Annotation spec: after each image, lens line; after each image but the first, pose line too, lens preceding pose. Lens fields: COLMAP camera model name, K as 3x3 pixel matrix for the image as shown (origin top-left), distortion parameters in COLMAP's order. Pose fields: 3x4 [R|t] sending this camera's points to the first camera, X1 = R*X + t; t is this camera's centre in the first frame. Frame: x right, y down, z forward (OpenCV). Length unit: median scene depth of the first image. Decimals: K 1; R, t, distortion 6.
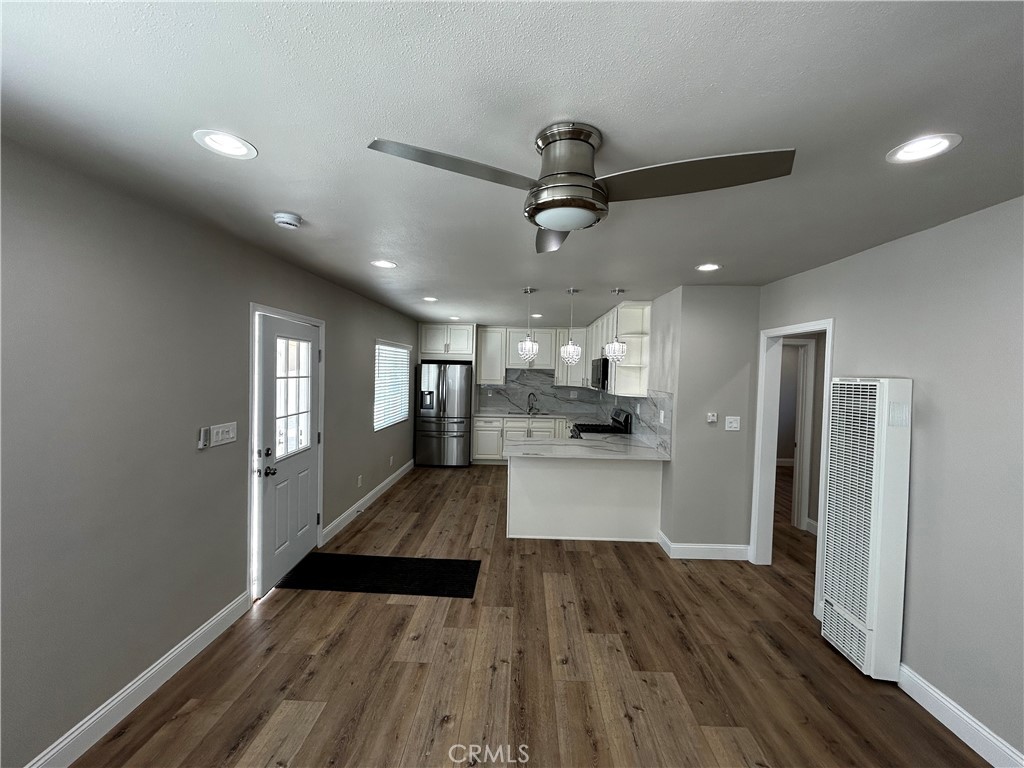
lens RADIAL K [[411.3, 0, 513.9], [0, 411.3, 378.3], [0, 0, 1]] dist [0.001746, 0.000546]
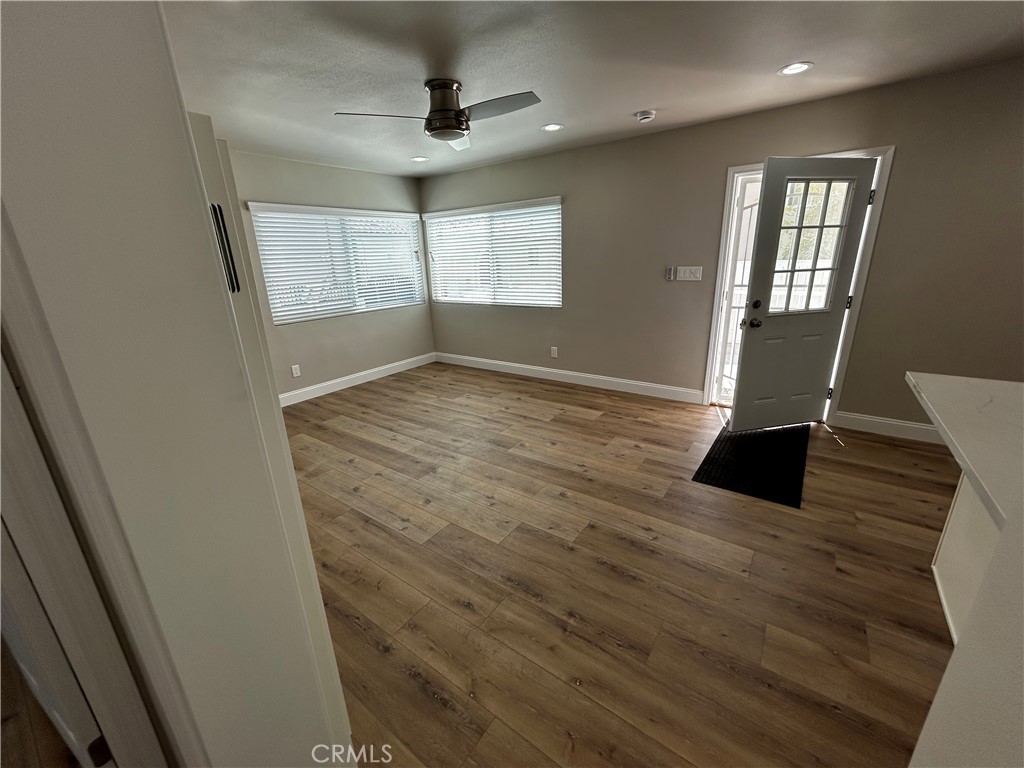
lens RADIAL K [[411.3, 0, 514.9], [0, 411.3, 385.1], [0, 0, 1]] dist [0.001746, 0.000546]
pose [[-0.562010, 0.244086, -0.790295, 0.544672], [0.006851, 0.956807, 0.290642, 0.048584], [0.827102, 0.157930, -0.539408, 0.791242]]
